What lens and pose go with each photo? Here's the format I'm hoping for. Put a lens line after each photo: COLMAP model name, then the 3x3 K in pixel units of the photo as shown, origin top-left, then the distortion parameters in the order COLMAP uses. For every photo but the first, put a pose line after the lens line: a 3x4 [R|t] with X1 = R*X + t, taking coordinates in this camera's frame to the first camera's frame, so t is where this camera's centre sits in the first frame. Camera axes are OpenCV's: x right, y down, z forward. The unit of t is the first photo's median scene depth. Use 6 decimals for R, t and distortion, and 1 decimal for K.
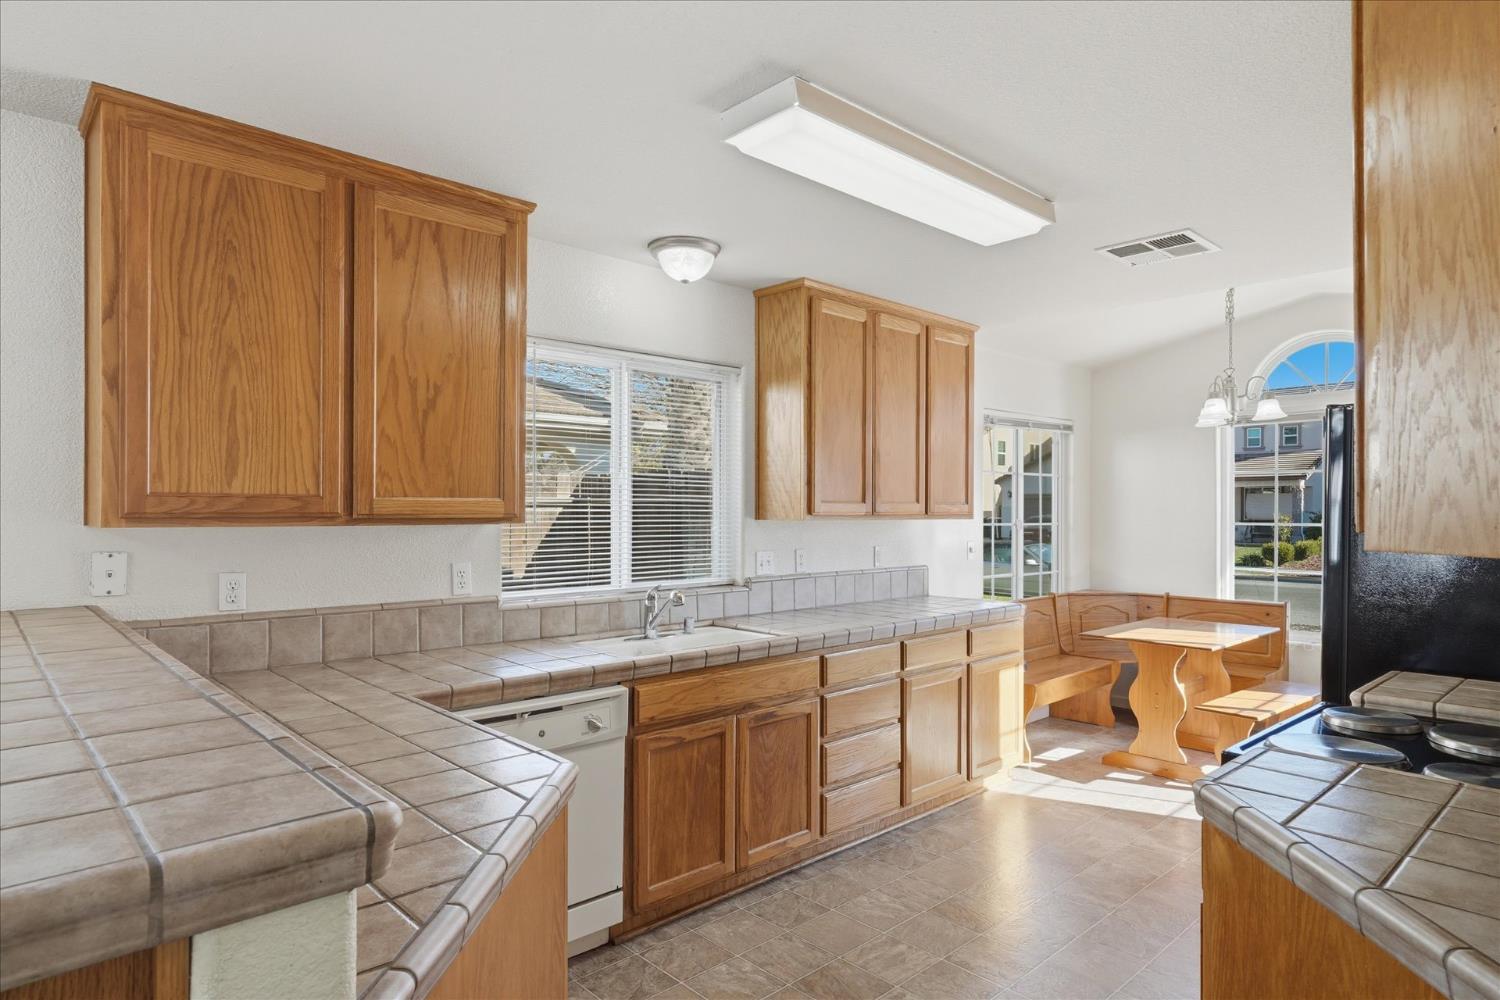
lens RADIAL K [[859.7, 0, 750.0], [0, 859.7, 513.2], [0, 0, 1]] dist [-0.004848, 0.000113]
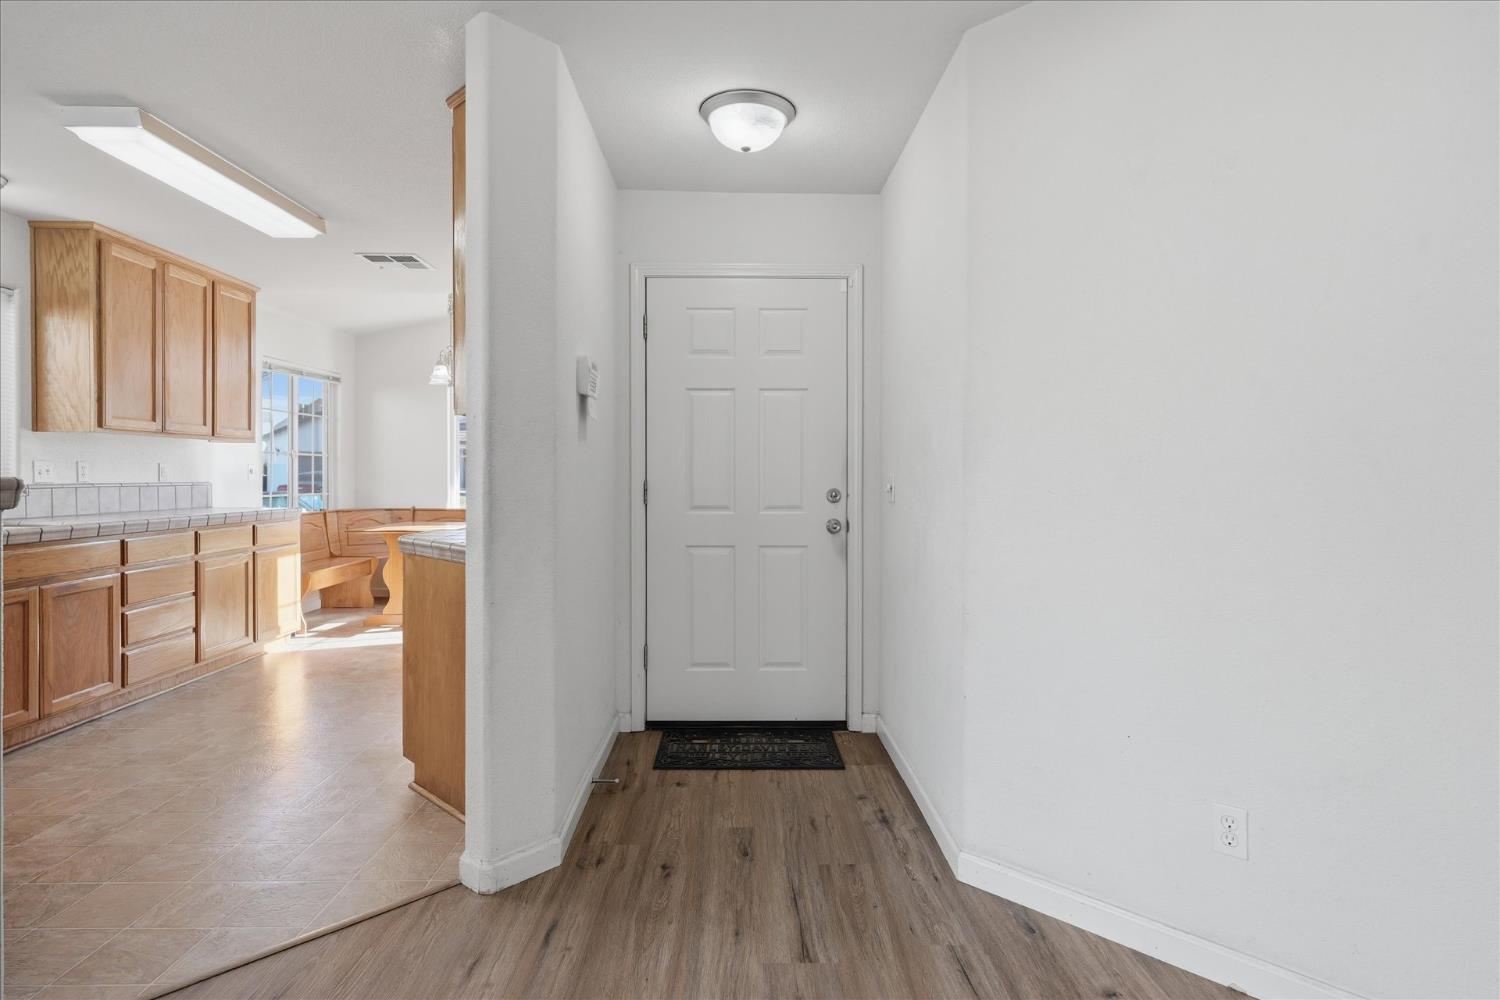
lens RADIAL K [[787.2, 0, 745.6], [0, 787.2, 481.4], [0, 0, 1]] dist [-0.000425, 0.001028]
pose [[0.673091, -0.005509, 0.739539, -0.124632], [-0.001073, 0.999964, 0.008426, 0.061658], [-0.739559, -0.006465, 0.673061, -0.345376]]
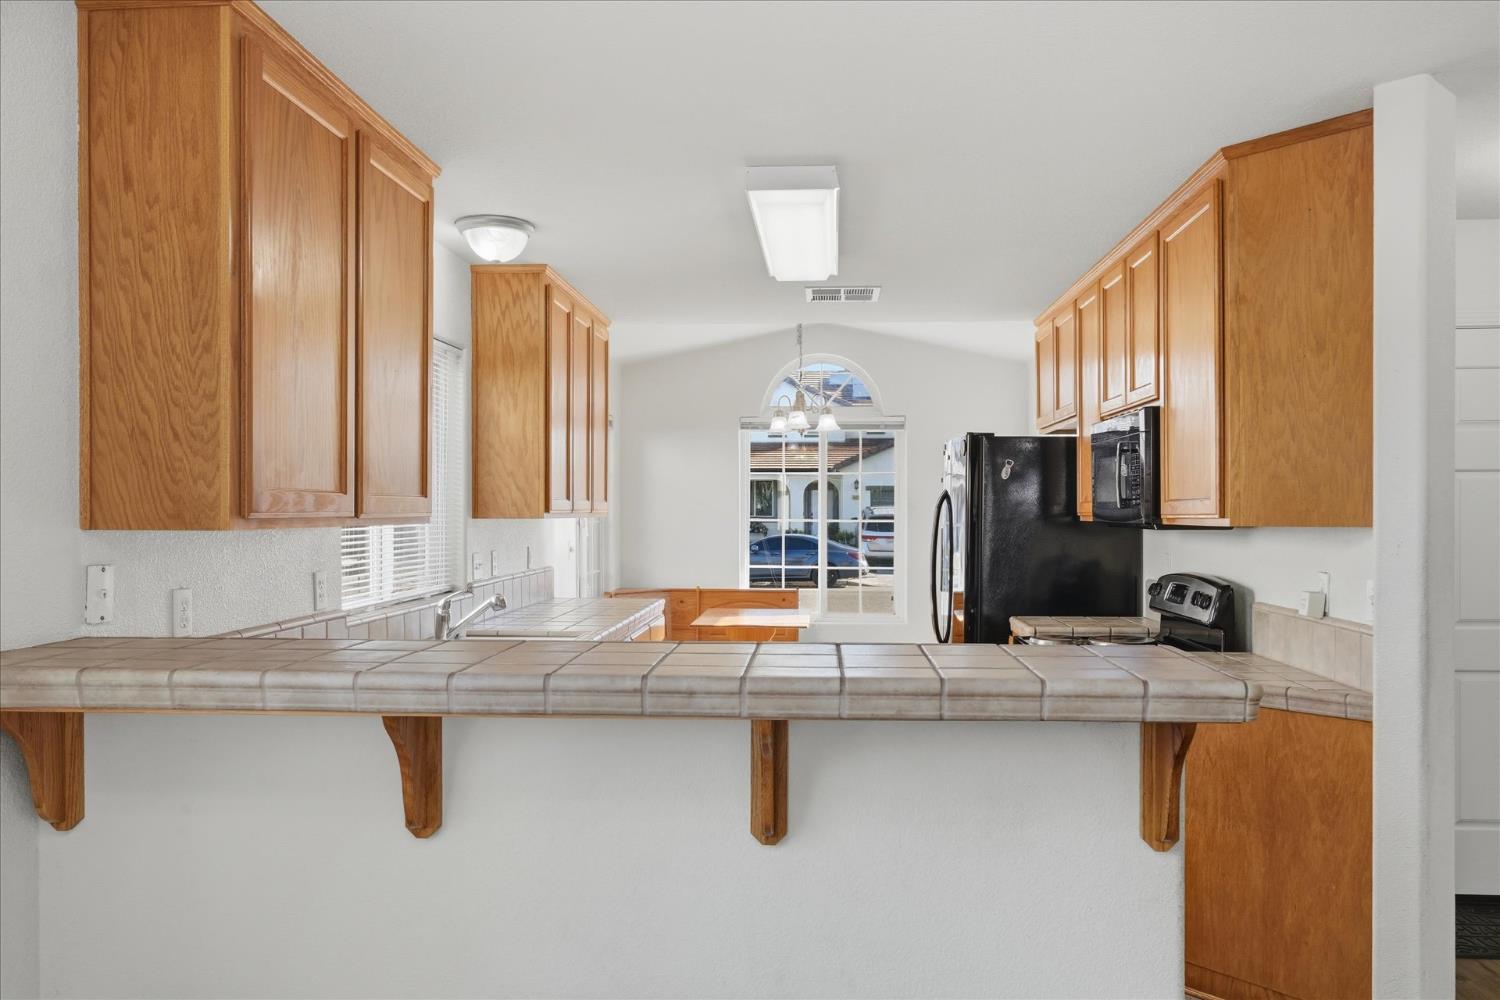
lens RADIAL K [[1098.4, 0, 750.0], [0, 1098.4, 500.0], [0, 0, 1]] dist [-0.060328, 0.002006]
pose [[0.726497, 0.004782, 0.687153, -0.573892], [0.000984, 0.999968, -0.008000, -0.002646], [-0.687169, 0.006488, 0.726469, -0.034361]]
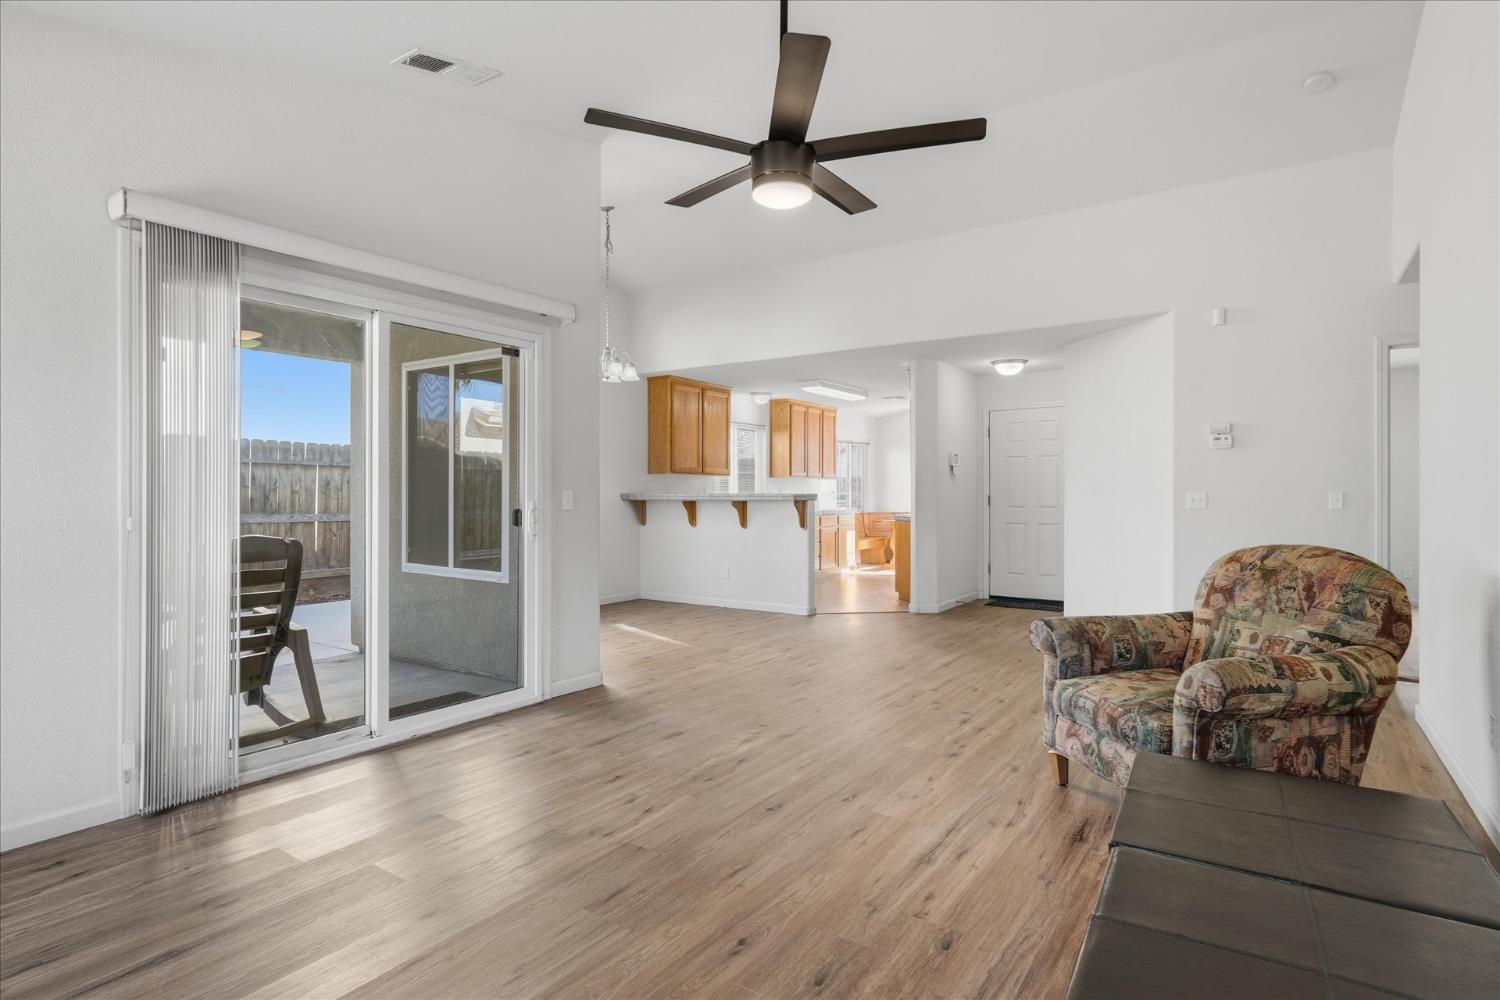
lens RADIAL K [[778.2, 0, 750.0], [0, 778.2, 500.0], [0, 0, 1]] dist [0.005105, 0.001846]
pose [[0.976515, -0.001736, 0.215442, -0.637326], [0.000437, 0.999981, 0.006076, 0.067154], [-0.215449, -0.005839, 0.976498, -1.594804]]
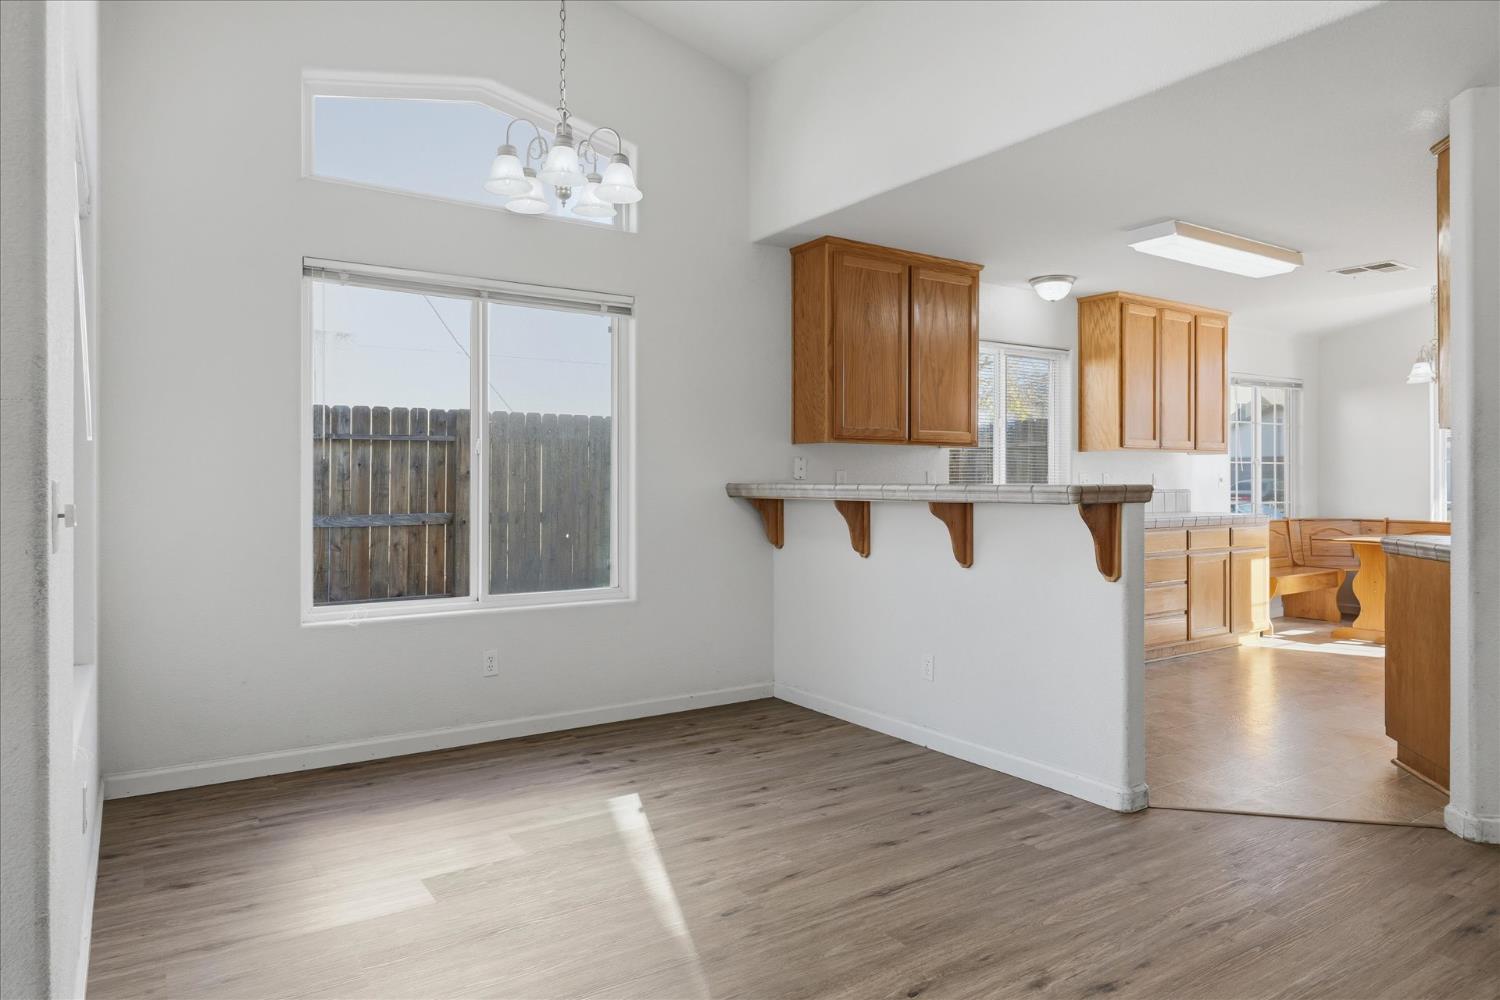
lens RADIAL K [[925.4, 0, 749.6], [0, 925.4, 482.8], [0, 0, 1]] dist [-0.000940, -0.000557]
pose [[0.986719, -0.002147, -0.162419, -0.298311], [0.002046, 0.999998, -0.000788, 0.061819], [0.162421, 0.000446, 0.986722, -0.681691]]
